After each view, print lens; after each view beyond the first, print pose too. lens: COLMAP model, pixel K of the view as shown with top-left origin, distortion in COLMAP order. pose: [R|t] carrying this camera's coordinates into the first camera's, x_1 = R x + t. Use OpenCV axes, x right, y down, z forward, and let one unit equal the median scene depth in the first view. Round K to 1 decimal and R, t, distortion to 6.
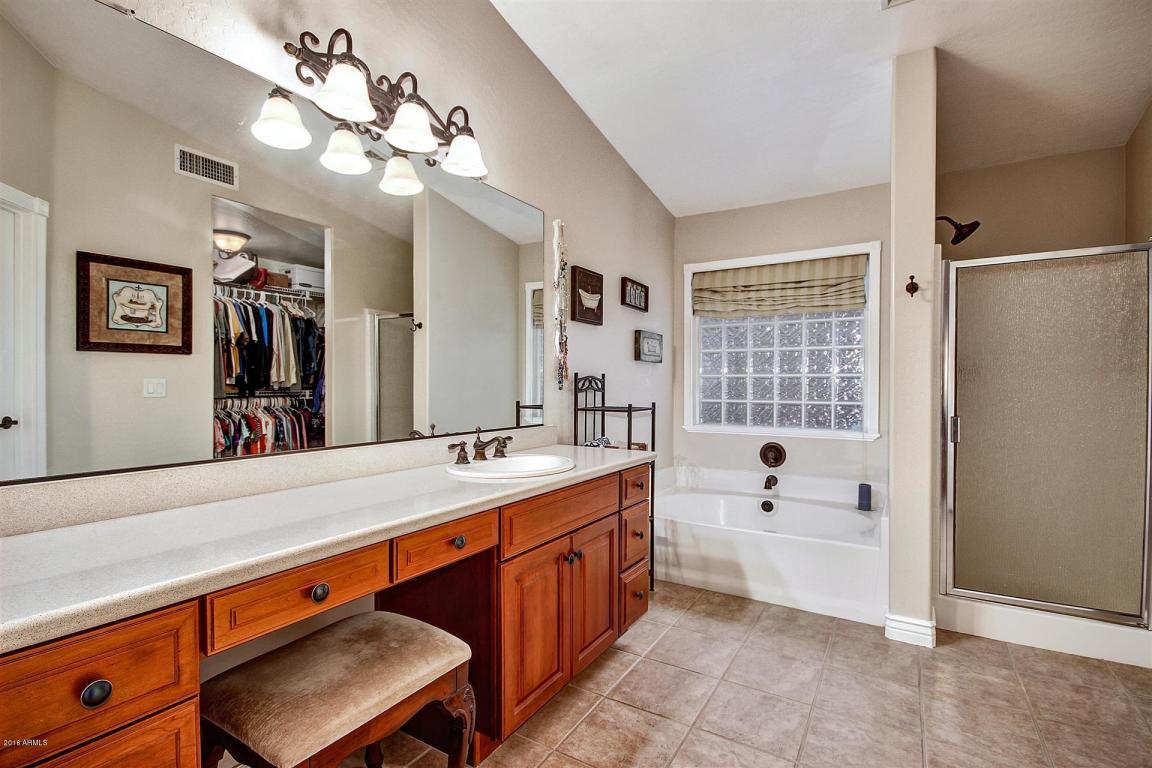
lens RADIAL K [[541.9, 0, 572.4], [0, 541.9, 389.1], [0, 0, 1]] dist [-0.009110, 0.000415]
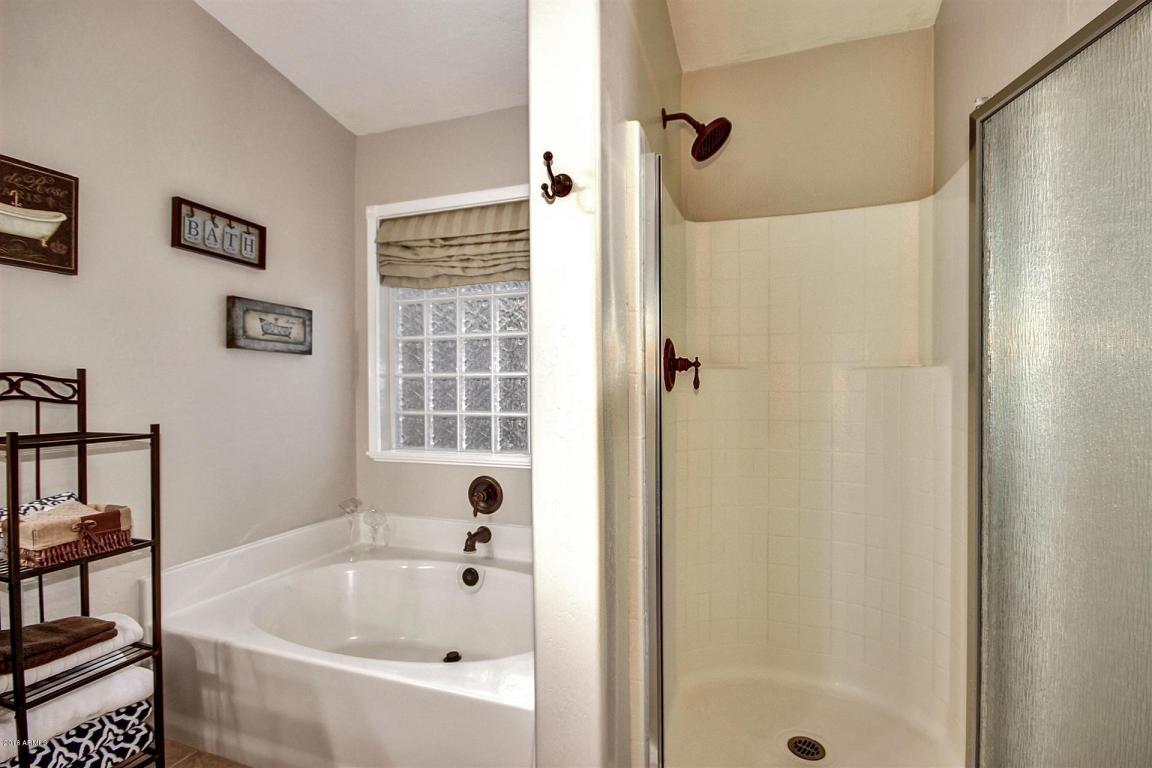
lens RADIAL K [[541.9, 0, 577.7], [0, 541.9, 385.2], [0, 0, 1]] dist [-0.009110, 0.000415]
pose [[0.976539, -0.003740, 0.215309, 0.345234], [0.007303, 0.999849, -0.015755, -0.000611], [-0.215217, 0.016957, 0.976419, 0.336962]]
